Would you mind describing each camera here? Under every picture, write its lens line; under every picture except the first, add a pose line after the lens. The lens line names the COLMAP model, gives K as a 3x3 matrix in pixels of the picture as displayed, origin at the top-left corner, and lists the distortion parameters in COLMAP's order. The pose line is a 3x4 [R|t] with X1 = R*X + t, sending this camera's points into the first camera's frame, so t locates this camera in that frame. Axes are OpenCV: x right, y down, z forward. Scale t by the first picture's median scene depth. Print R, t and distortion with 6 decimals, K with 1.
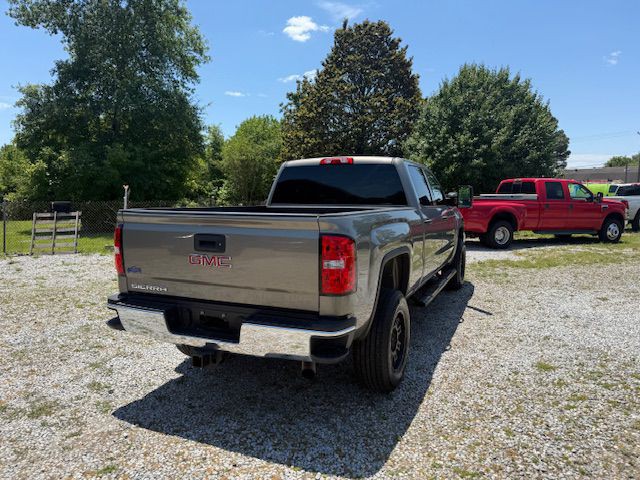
lens RADIAL K [[449.0, 0, 321.1], [0, 449.0, 242.6], [0, 0, 1]] dist [0.036004, -0.044108]
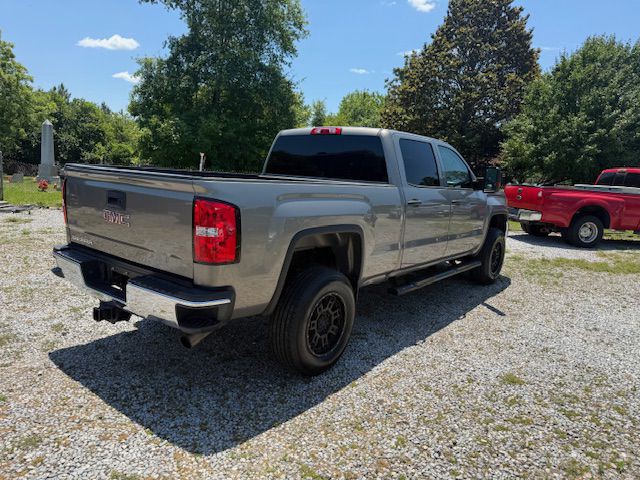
lens RADIAL K [[449.0, 0, 317.8], [0, 449.0, 243.0], [0, 0, 1]] dist [0.036004, -0.044108]
pose [[0.967661, 0.097069, -0.232831, 0.264689], [-0.086144, 0.994670, 0.056661, 0.000138], [0.237090, -0.034772, 0.970865, 0.076232]]
